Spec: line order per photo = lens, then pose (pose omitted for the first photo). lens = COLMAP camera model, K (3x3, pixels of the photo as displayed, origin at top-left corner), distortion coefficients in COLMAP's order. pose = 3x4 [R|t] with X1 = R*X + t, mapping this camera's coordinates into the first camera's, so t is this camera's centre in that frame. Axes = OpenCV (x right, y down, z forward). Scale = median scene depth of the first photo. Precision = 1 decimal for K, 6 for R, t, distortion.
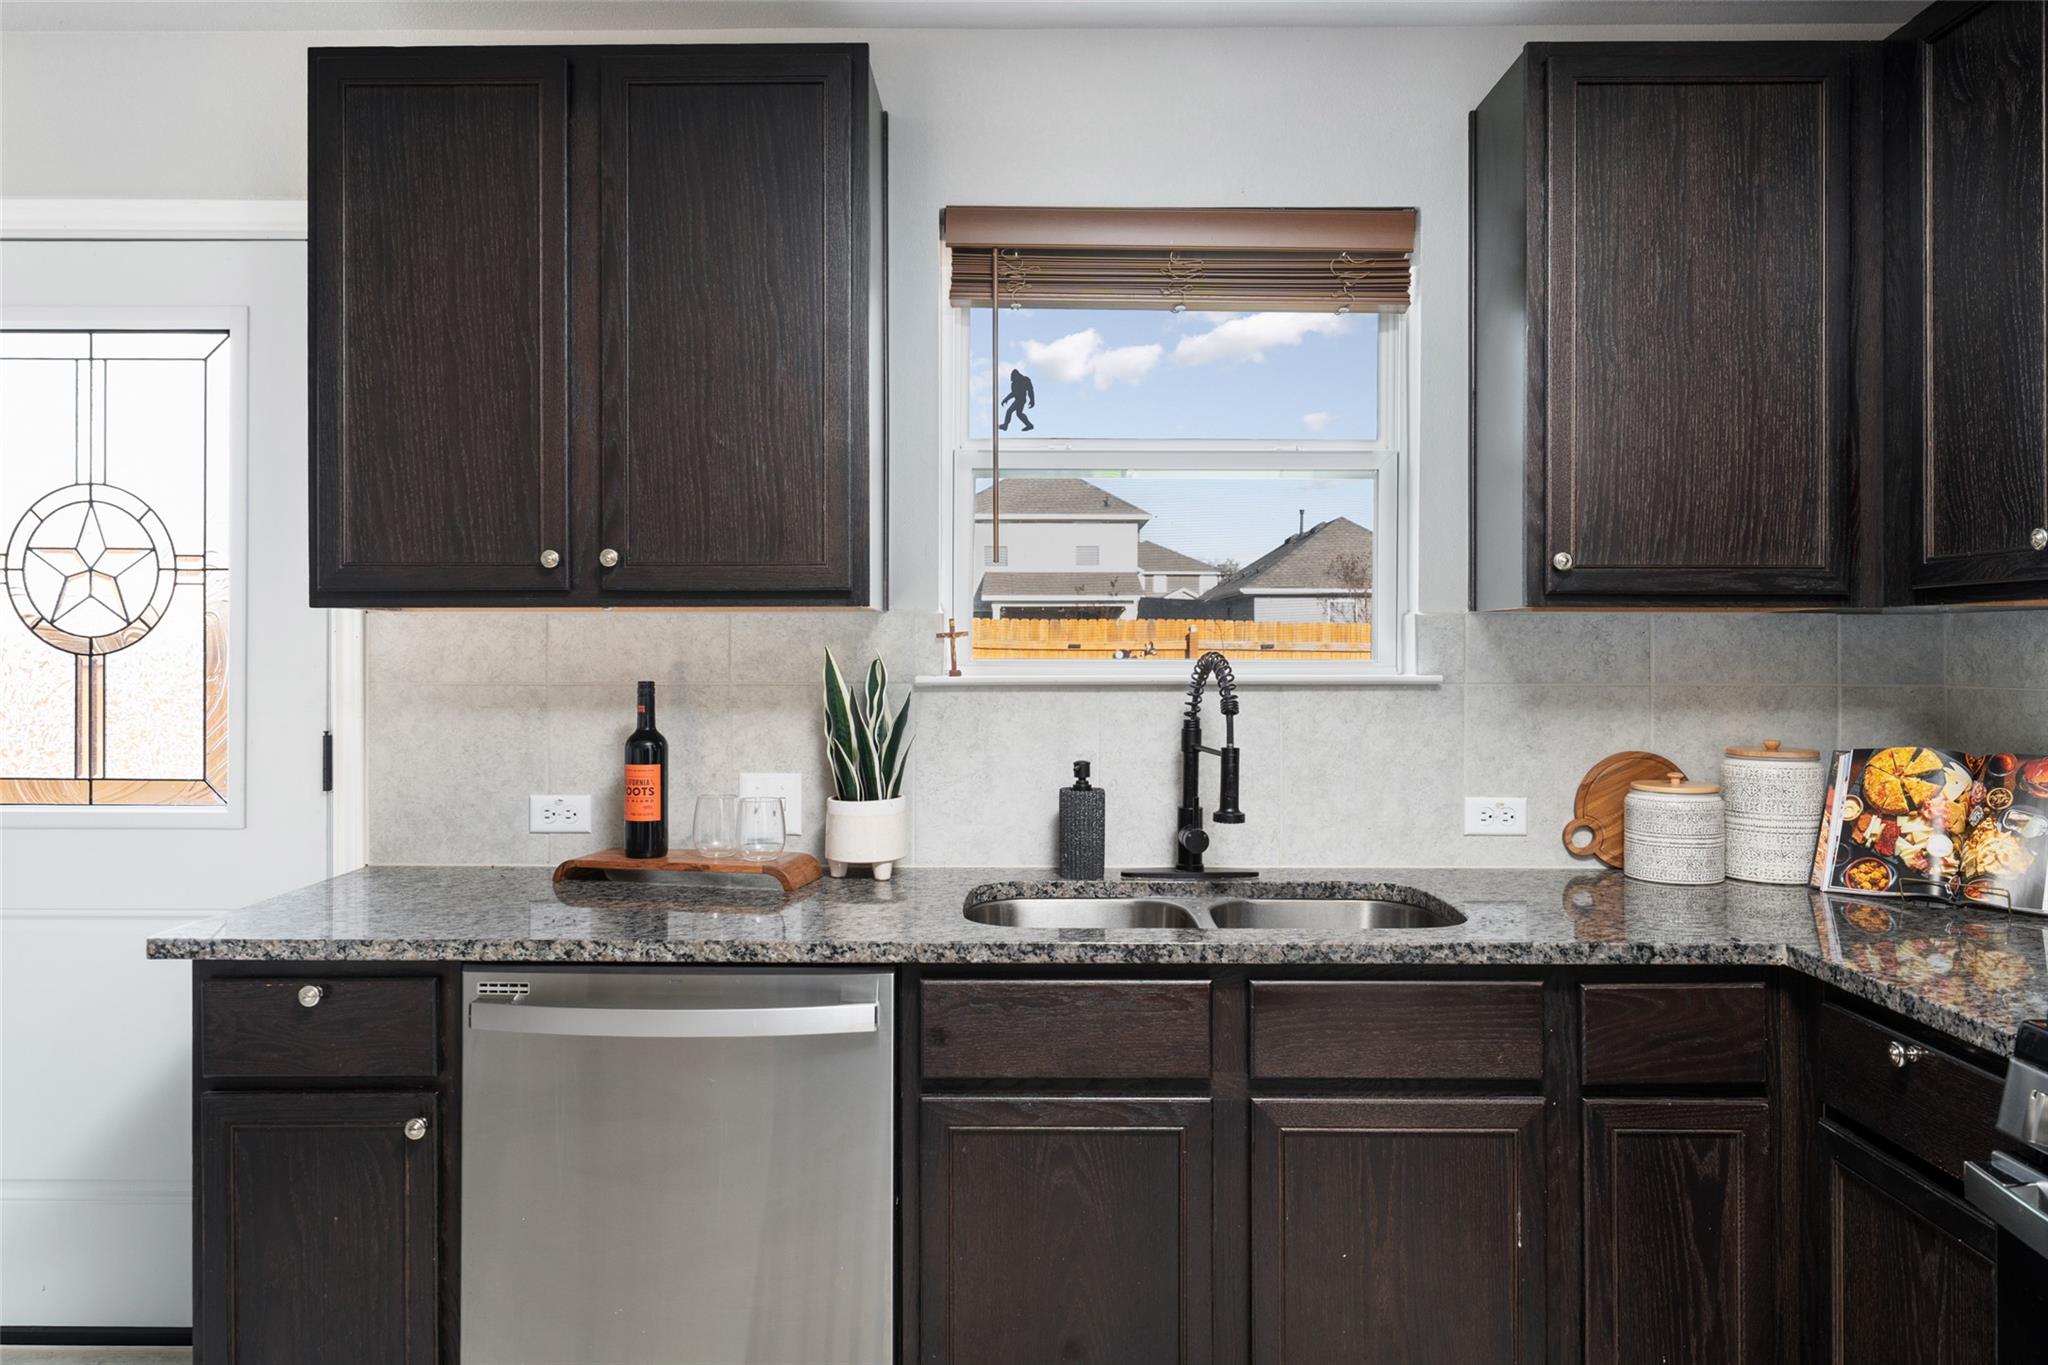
lens RADIAL K [[1406.3, 0, 1028.5], [0, 1406.3, 639.9], [0, 0, 1]] dist [0.006476, -0.001913]
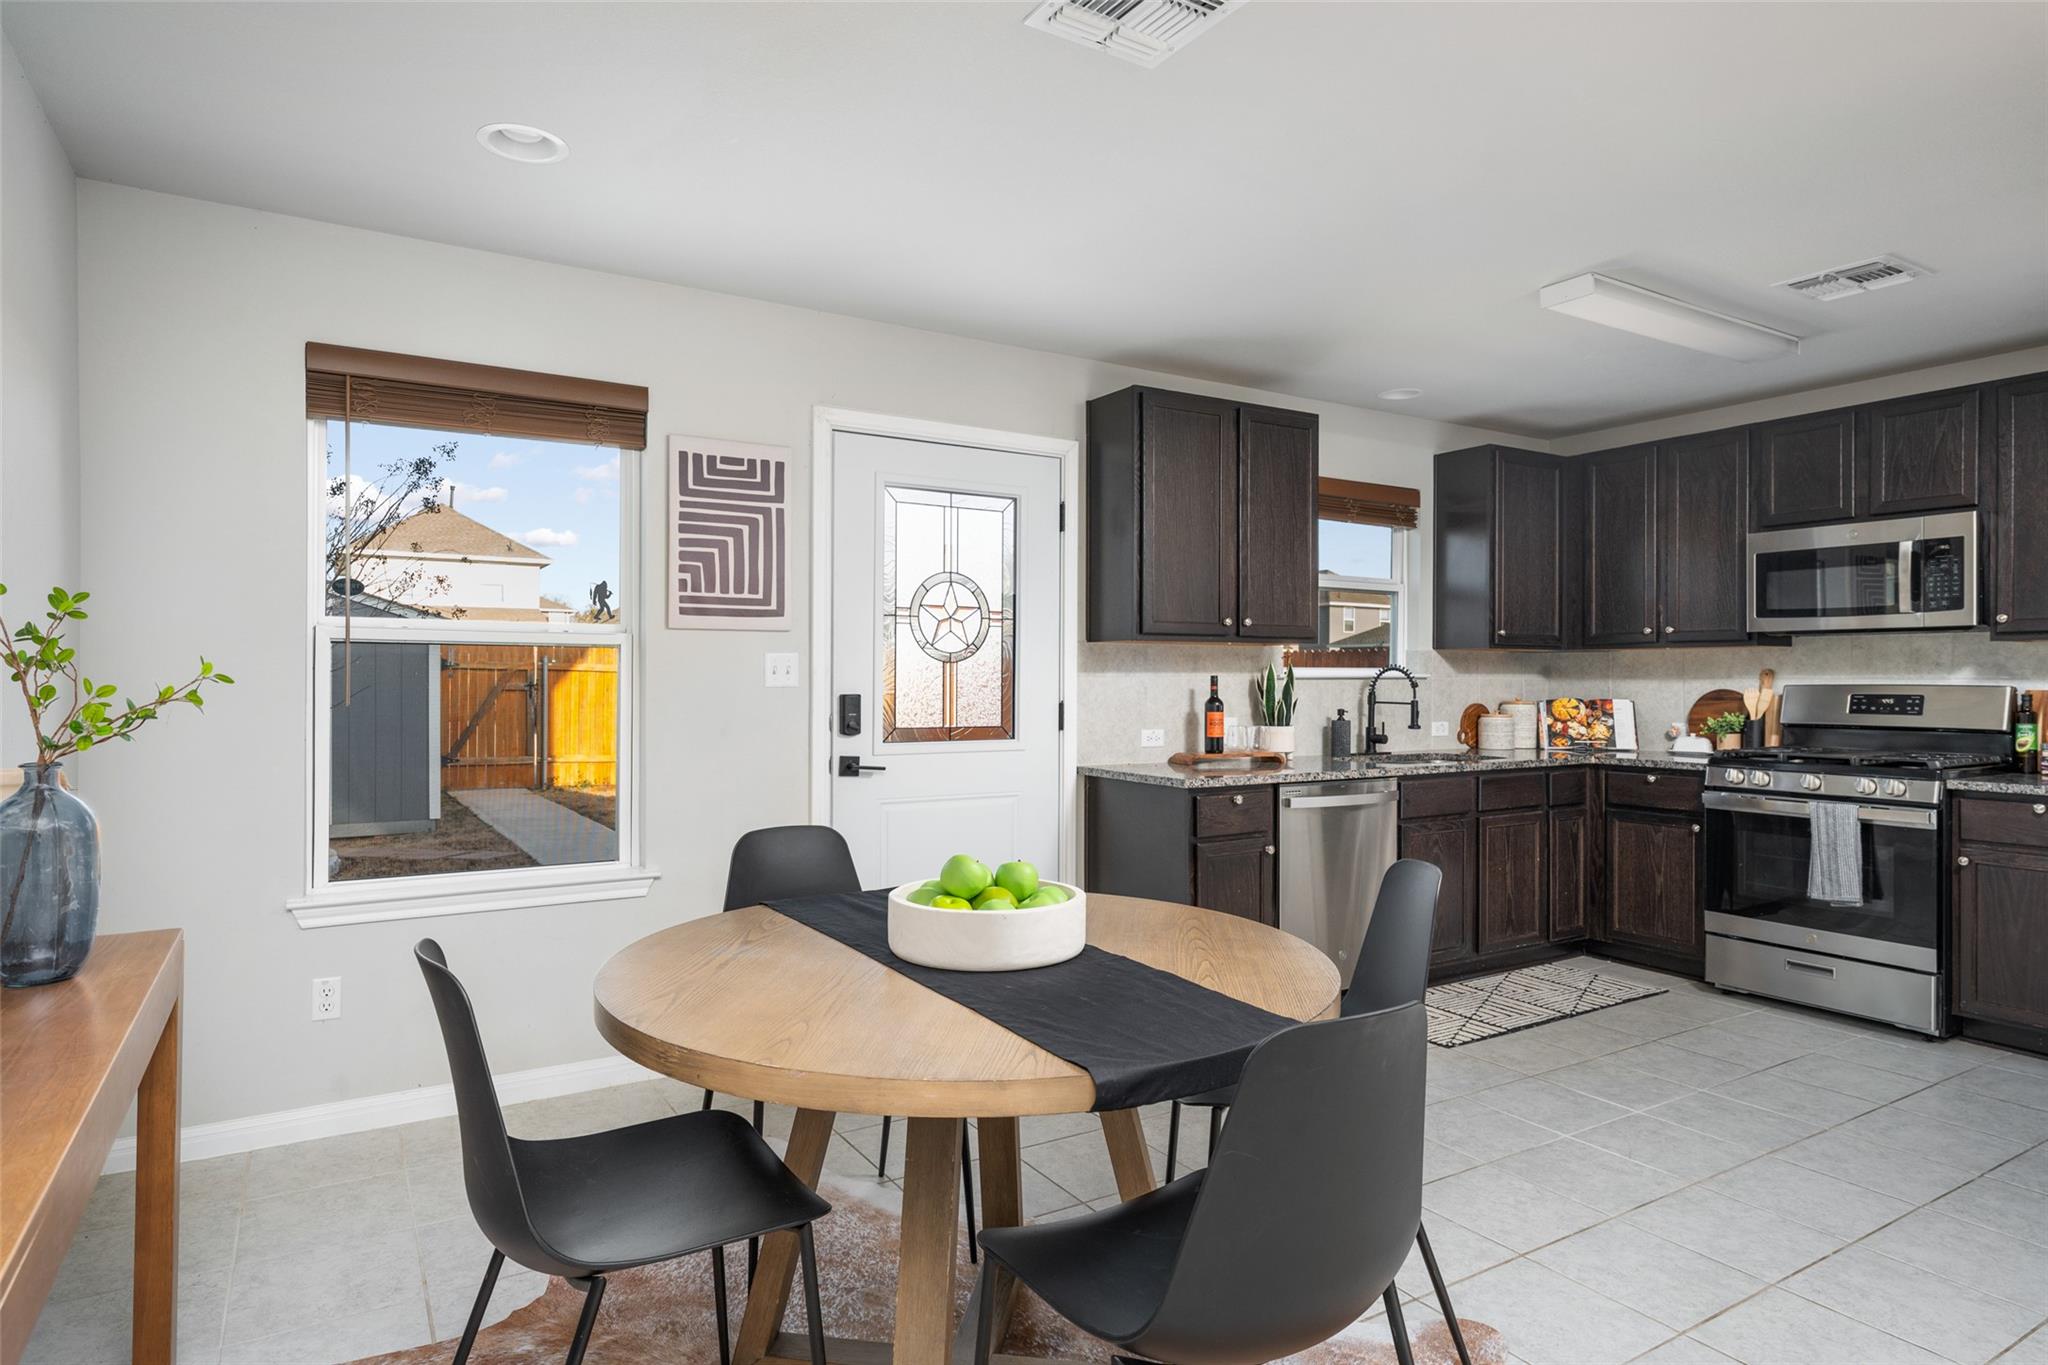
lens RADIAL K [[1128.6, 0, 1015.1], [0, 1128.6, 679.4], [0, 0, 1]] dist [-0.003356, 0.001139]
pose [[0.852466, 0.000671, 0.522782, -1.493053], [-0.003464, 0.999984, 0.004366, 0.029064], [-0.522771, -0.005533, 0.852455, -0.375929]]
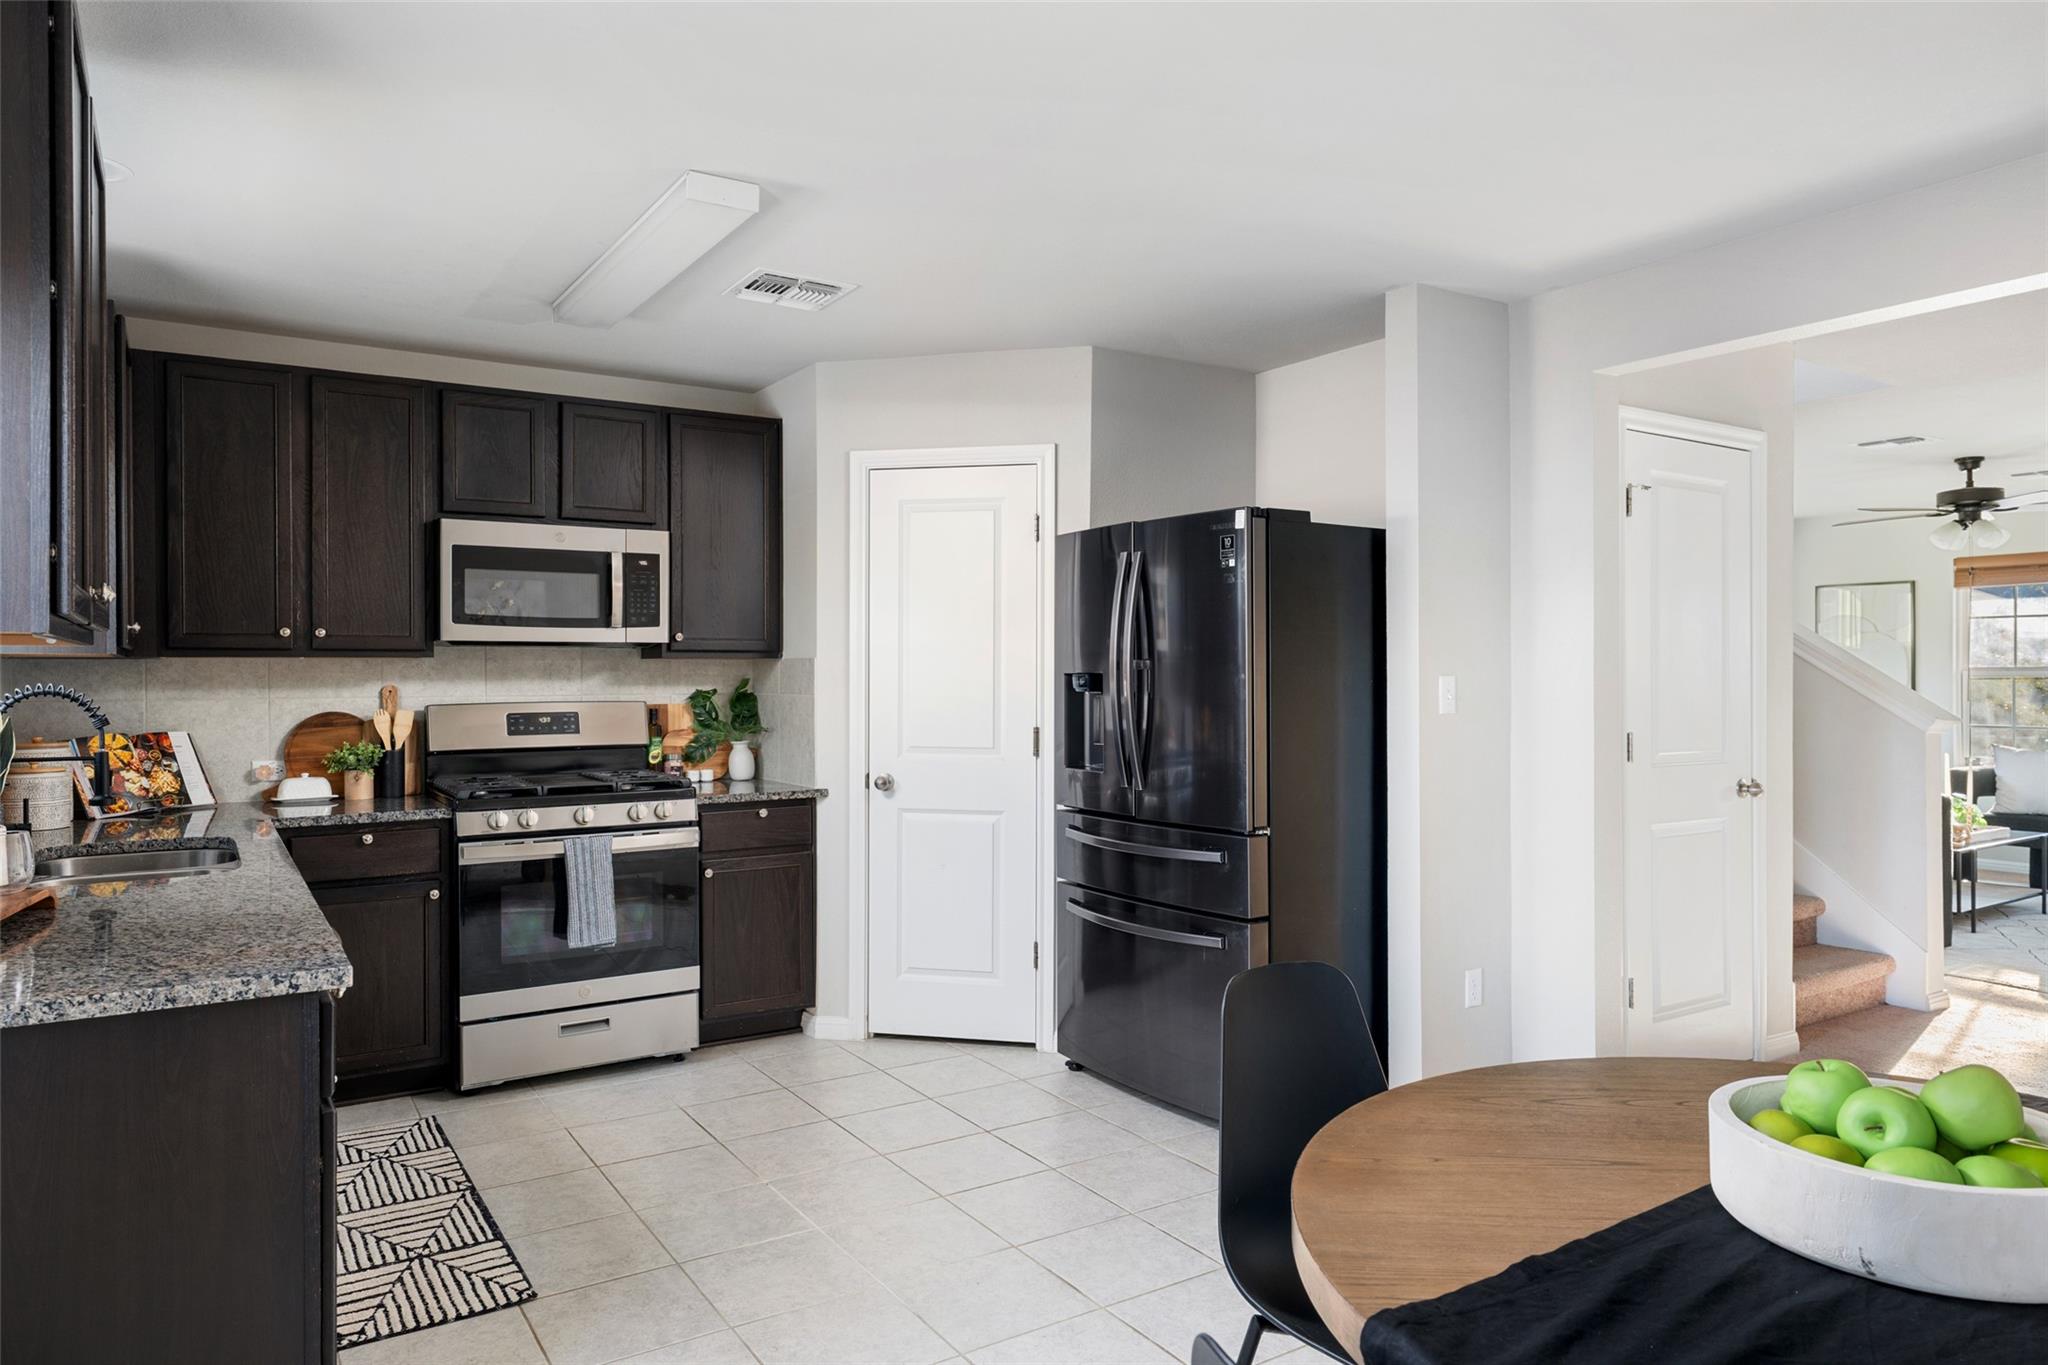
lens RADIAL K [[1285.3, 0, 1015.3], [0, 1285.3, 674.7], [0, 0, 1]] dist [-0.014007, 0.001229]
pose [[-0.549786, 0.000925, 0.835305, -1.327834], [0.002089, 0.999998, 0.000267, 0.001372], [-0.835303, 0.001891, -0.549787, 0.881446]]
